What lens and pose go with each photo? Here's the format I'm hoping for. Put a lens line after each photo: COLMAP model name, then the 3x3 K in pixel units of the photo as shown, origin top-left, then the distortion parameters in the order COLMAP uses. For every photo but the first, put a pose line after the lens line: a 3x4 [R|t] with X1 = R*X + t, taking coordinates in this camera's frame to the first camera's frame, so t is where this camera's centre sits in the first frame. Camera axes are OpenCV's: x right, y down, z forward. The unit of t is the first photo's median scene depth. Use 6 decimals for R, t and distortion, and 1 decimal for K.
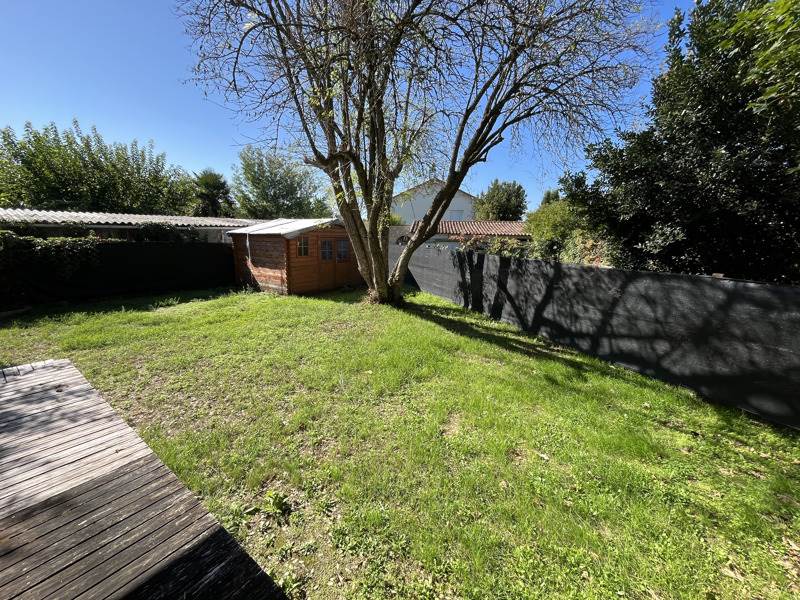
lens RADIAL K [[322.5, 0, 401.0], [0, 322.5, 302.1], [0, 0, 1]] dist [-0.003587, -0.000152]
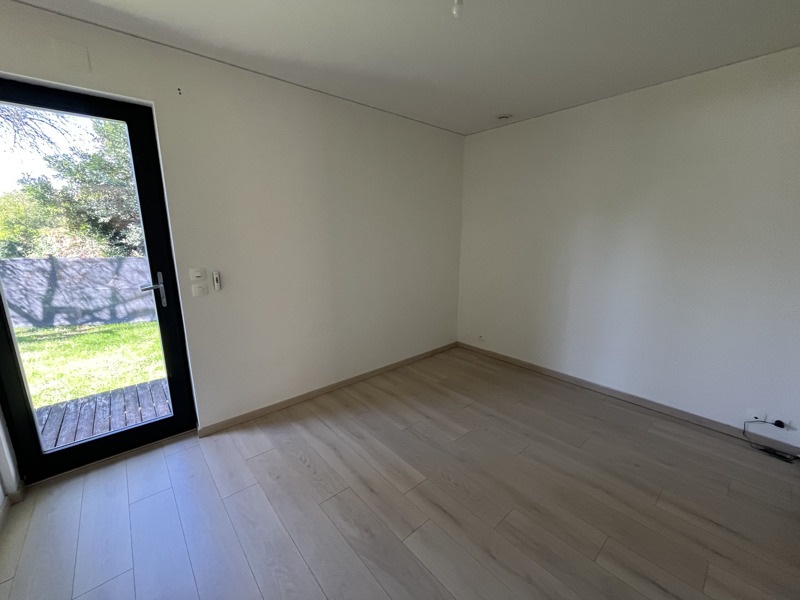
lens RADIAL K [[322.5, 0, 401.7], [0, 322.5, 300.0], [0, 0, 1]] dist [-0.003587, -0.000152]
pose [[0.234307, -0.211501, 0.948877, -0.328735], [0.211958, 0.963680, 0.162462, 0.097676], [-0.948775, 0.163056, 0.270627, -0.449991]]
